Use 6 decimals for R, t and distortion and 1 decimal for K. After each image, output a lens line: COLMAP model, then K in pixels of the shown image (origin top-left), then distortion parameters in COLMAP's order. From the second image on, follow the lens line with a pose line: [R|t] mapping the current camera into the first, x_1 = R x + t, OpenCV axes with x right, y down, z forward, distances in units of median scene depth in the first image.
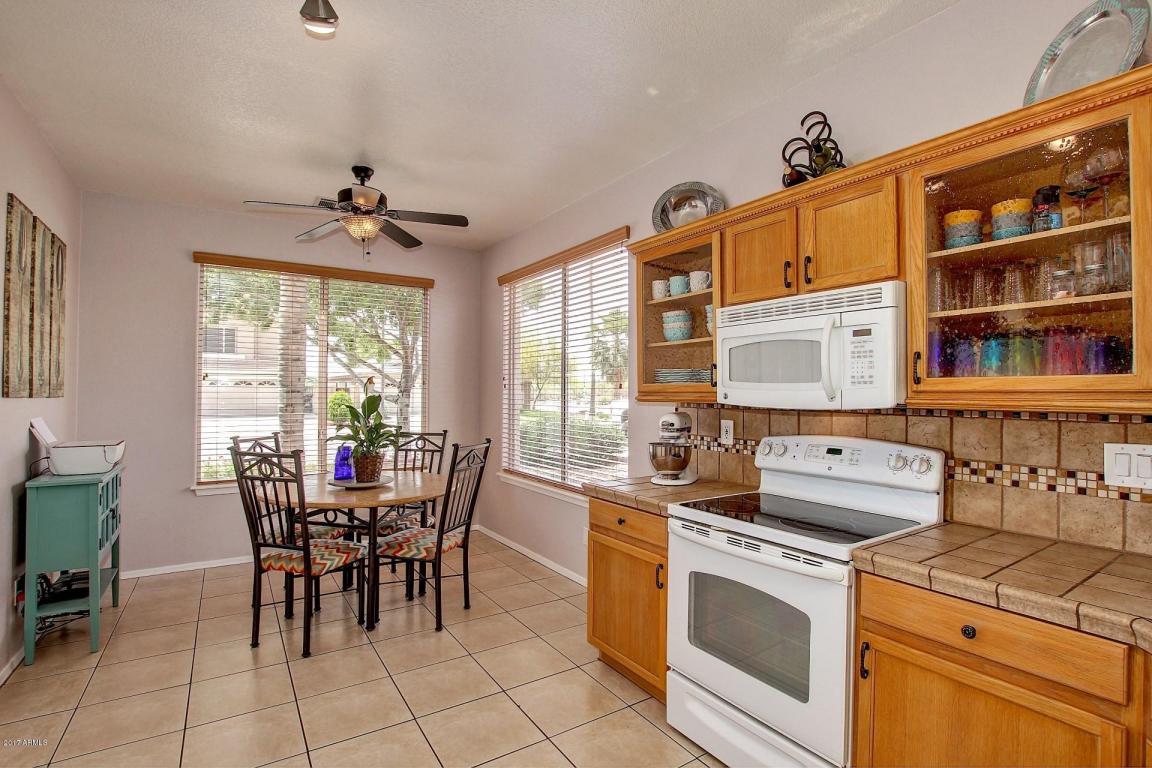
lens RADIAL K [[538.2, 0, 577.5], [0, 538.2, 387.8], [0, 0, 1]] dist [-0.030191, 0.000466]
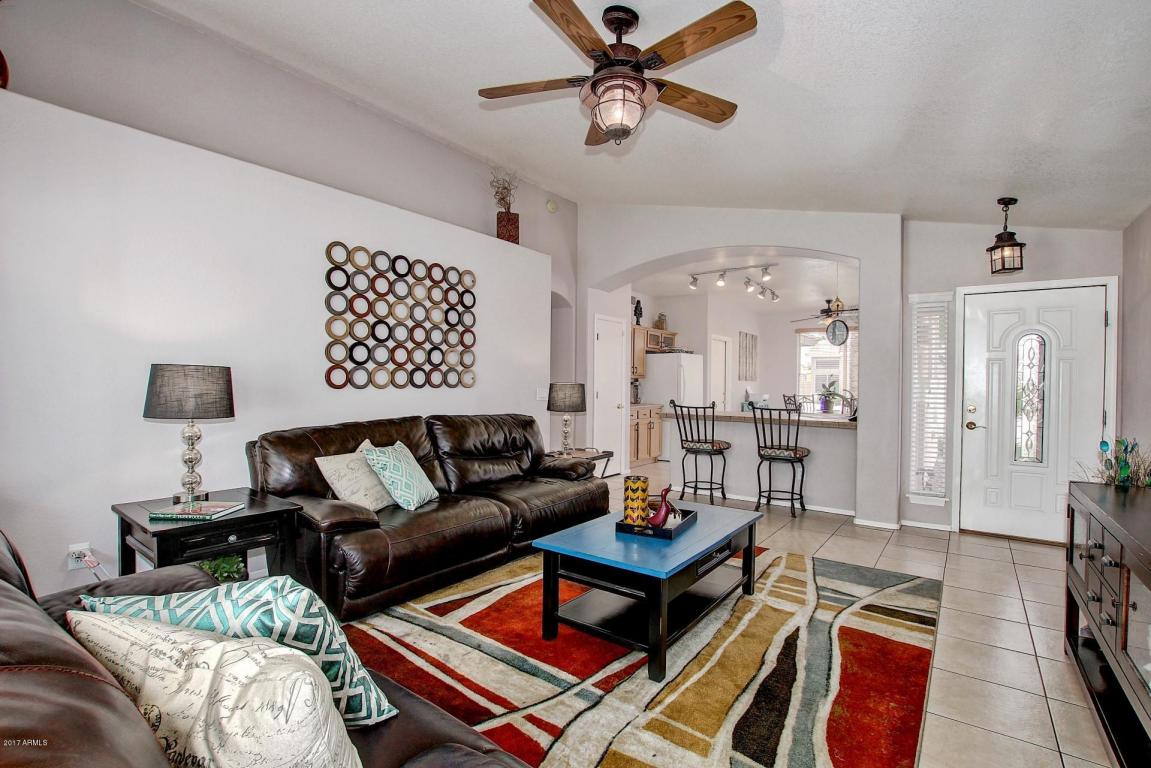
lens RADIAL K [[531.0, 0, 590.8], [0, 531.0, 385.1], [0, 0, 1]] dist [-0.028159, -0.000206]
pose [[0.358769, 0.003720, -0.933419, 2.068716], [-0.001509, 0.999993, 0.003405, 0.036250], [0.933425, 0.000187, 0.358772, -1.389785]]
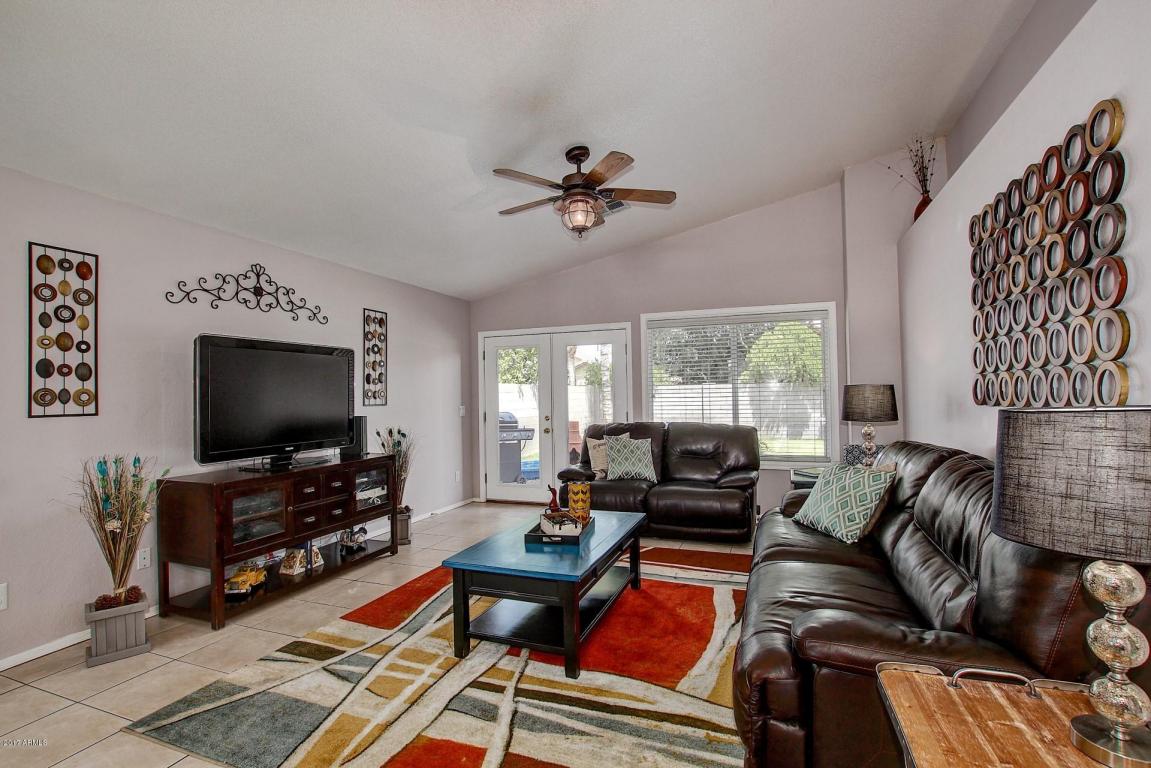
lens RADIAL K [[537.7, 0, 577.0], [0, 537.7, 387.8], [0, 0, 1]] dist [-0.030191, 0.000466]
pose [[-0.582152, 0.012279, 0.812988, 0.340191], [0.006035, 0.999924, -0.010782, 0.024690], [-0.813058, -0.001370, -0.582181, -0.341454]]
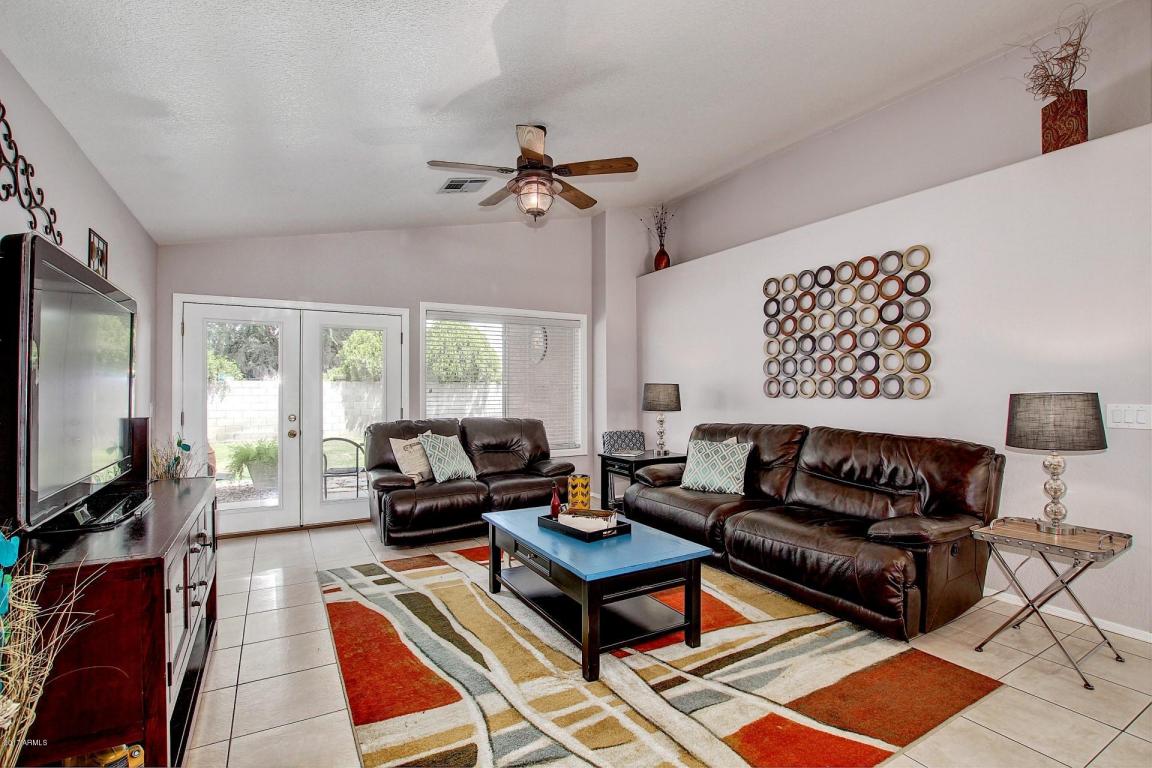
lens RADIAL K [[538.2, 0, 577.5], [0, 538.2, 387.8], [0, 0, 1]] dist [-0.030191, 0.000466]
pose [[-0.997895, -0.004592, 0.064682, 1.155217], [-0.005255, 0.999935, -0.010081, 0.040336], [-0.064632, -0.010400, -0.997855, 0.089277]]
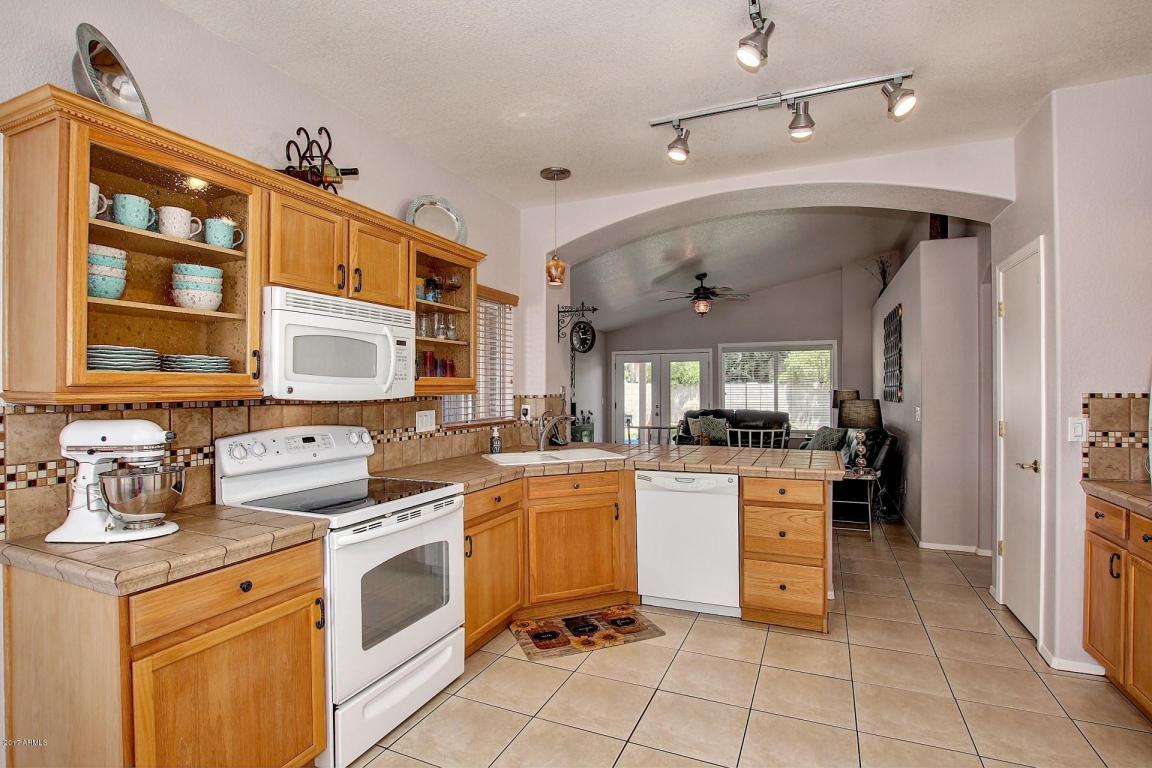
lens RADIAL K [[547.7, 0, 576.0], [0, 547.7, 386.7], [0, 0, 1]] dist [-0.036040, 0.000109]
pose [[-0.531038, -0.003248, 0.847342, -0.540300], [-0.008672, 0.999961, -0.001601, 0.005450], [-0.847303, -0.008199, -0.531046, 0.807087]]
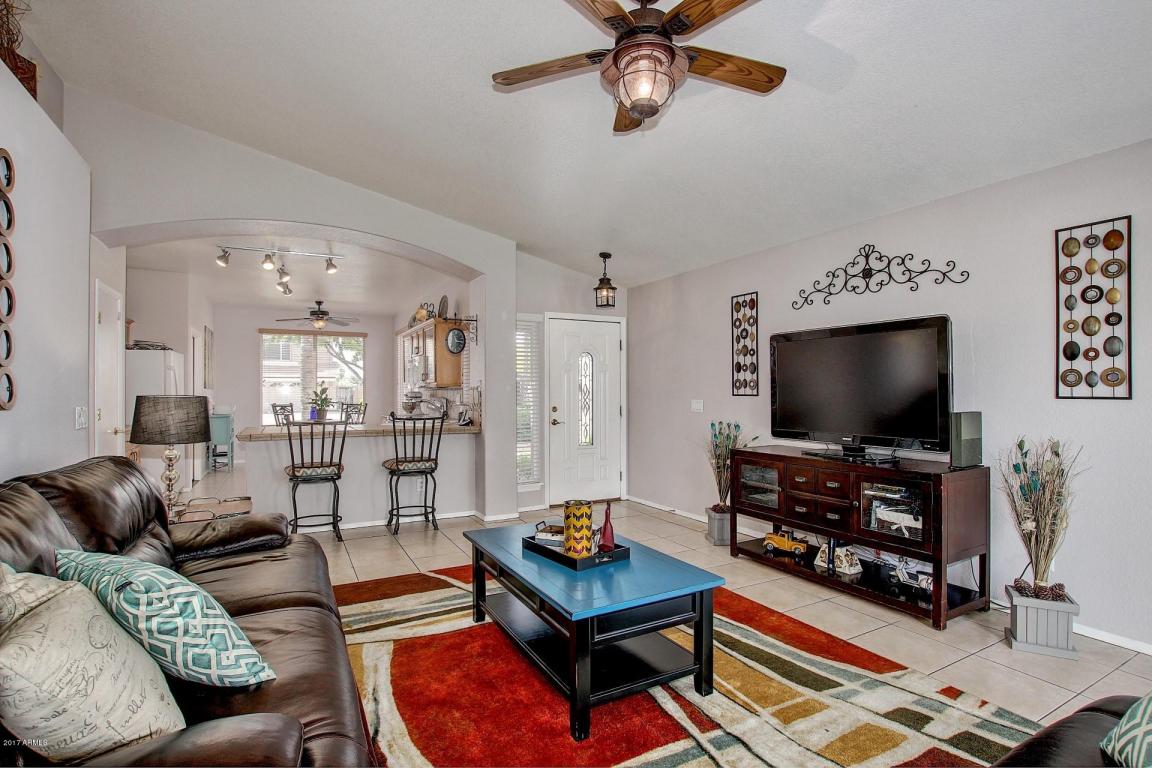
lens RADIAL K [[538.2, 0, 577.5], [0, 538.2, 387.8], [0, 0, 1]] dist [-0.030191, 0.000466]
pose [[0.996004, -0.011232, -0.088605, 1.294713], [0.011472, 0.999932, 0.002203, 0.027640], [0.088574, -0.003211, 0.996064, -1.789104]]
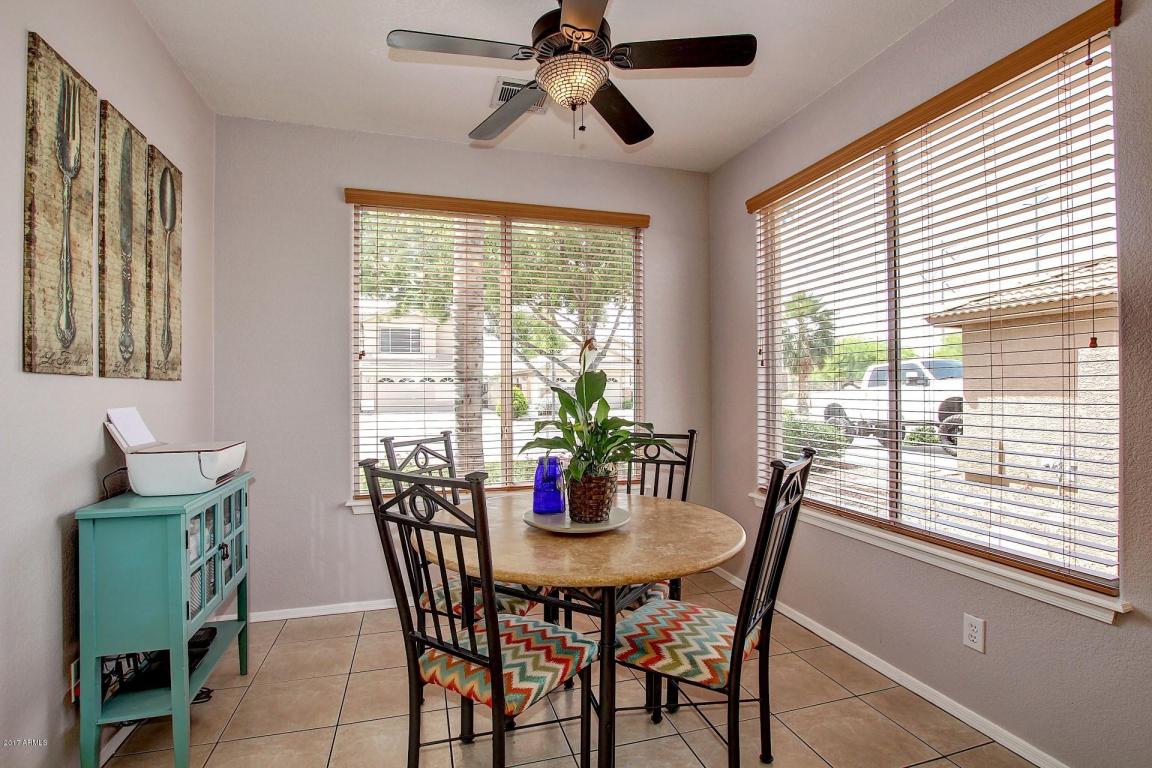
lens RADIAL K [[547.7, 0, 576.0], [0, 547.7, 386.7], [0, 0, 1]] dist [-0.036040, 0.000109]
pose [[0.955552, -0.011776, -0.294586, -0.269812], [0.013587, 0.999899, 0.004103, 0.035137], [0.294508, -0.007923, 0.955616, 0.510406]]
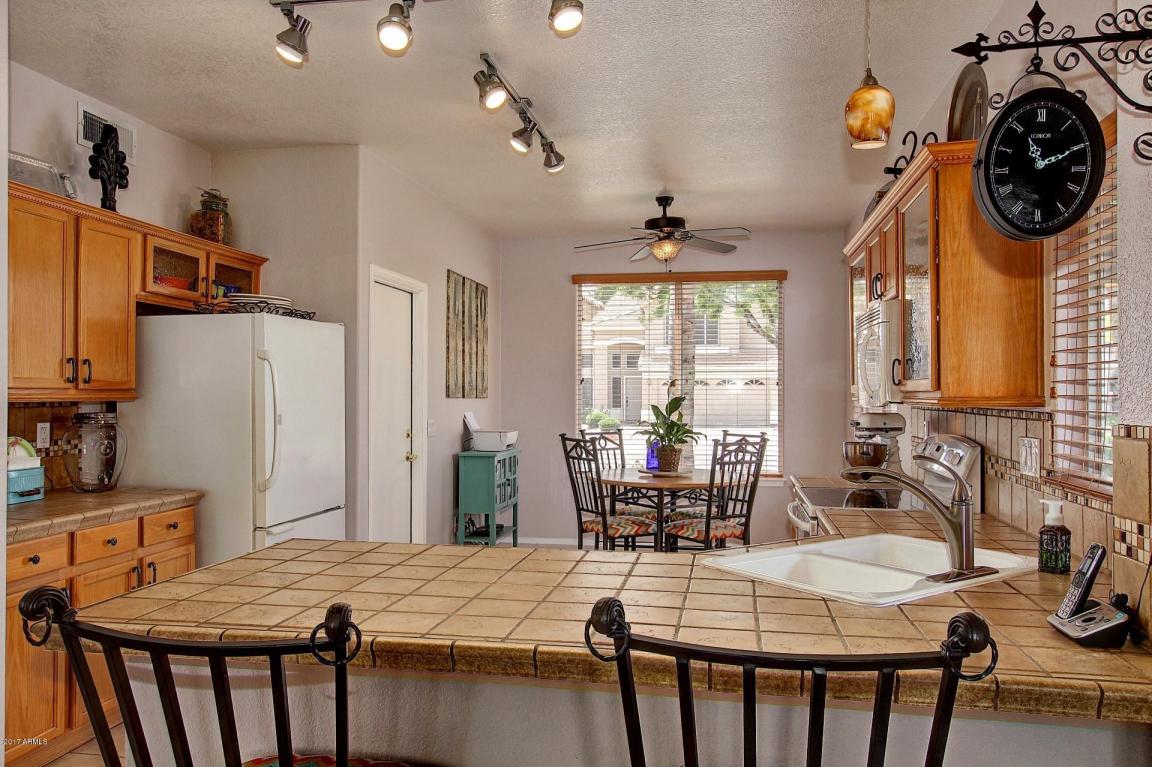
lens RADIAL K [[868.6, 0, 572.3], [0, 868.6, 380.0], [0, 0, 1]] dist [-0.006655, -0.002284]
pose [[0.717952, -0.013988, -0.695952, 0.874208], [0.008222, 0.999899, -0.011614, -0.001590], [0.696044, 0.002617, 0.717994, -0.552133]]
